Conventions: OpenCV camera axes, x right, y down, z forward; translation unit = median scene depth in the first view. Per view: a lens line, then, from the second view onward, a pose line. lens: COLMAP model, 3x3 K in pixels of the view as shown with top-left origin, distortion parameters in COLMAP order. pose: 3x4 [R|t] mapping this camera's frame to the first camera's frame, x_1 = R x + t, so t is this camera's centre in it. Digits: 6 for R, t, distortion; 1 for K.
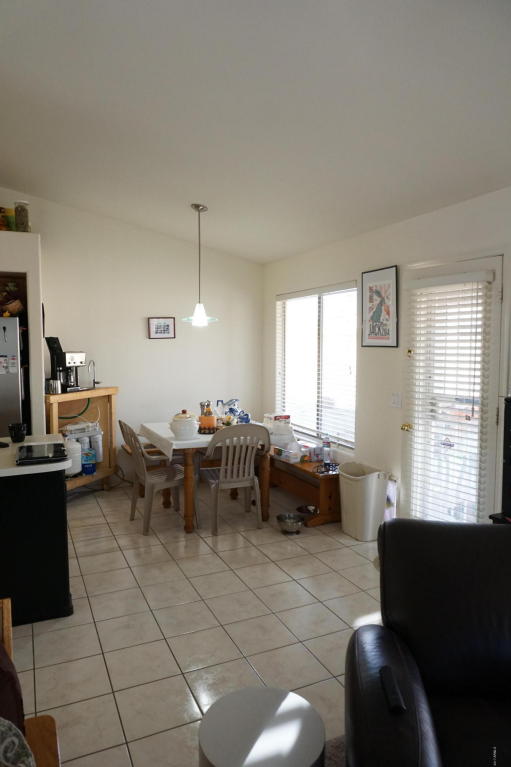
lens RADIAL K [[506.9, 0, 255.5], [0, 506.9, 383.5], [0, 0, 1]] dist [-0.001380, 0.000260]
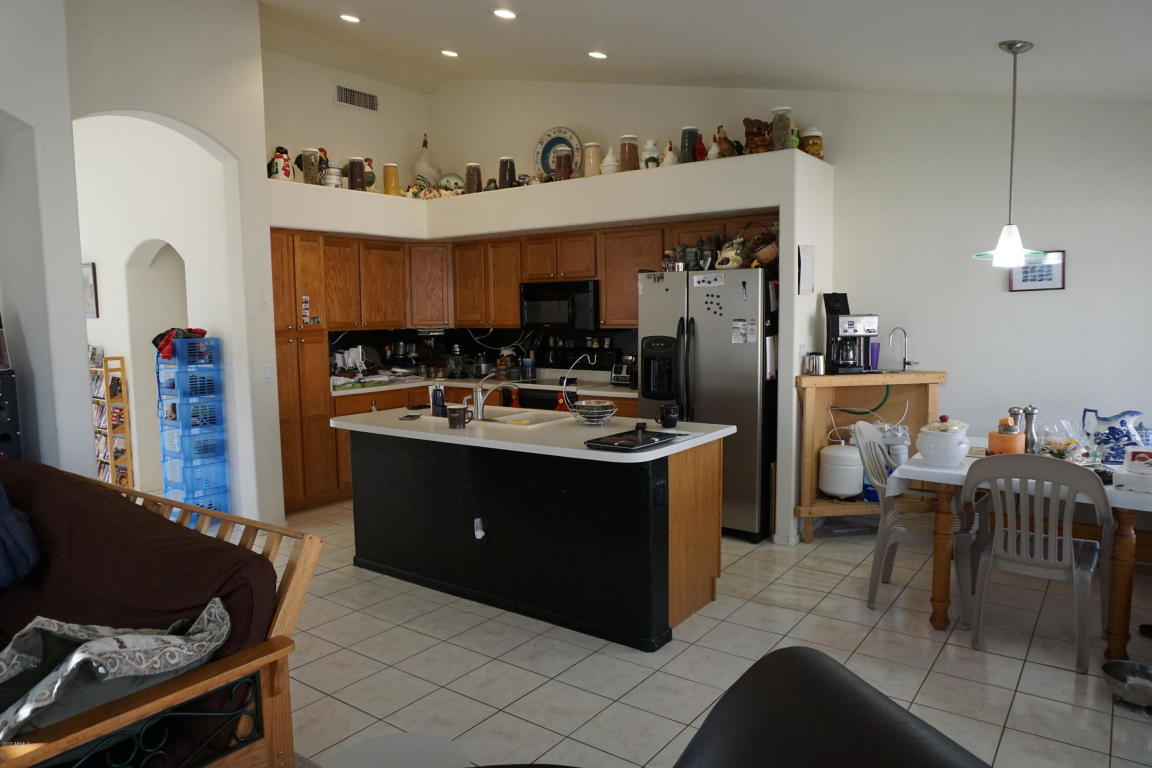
lens RADIAL K [[763.5, 0, 576.0], [0, 763.5, 384.0], [0, 0, 1]] dist [-0.071595, 0.048883]
pose [[0.498098, 0.075152, -0.863858, 0.362135], [-0.050981, 0.997052, 0.057343, -0.010299], [0.865621, 0.015478, 0.500461, 0.203386]]
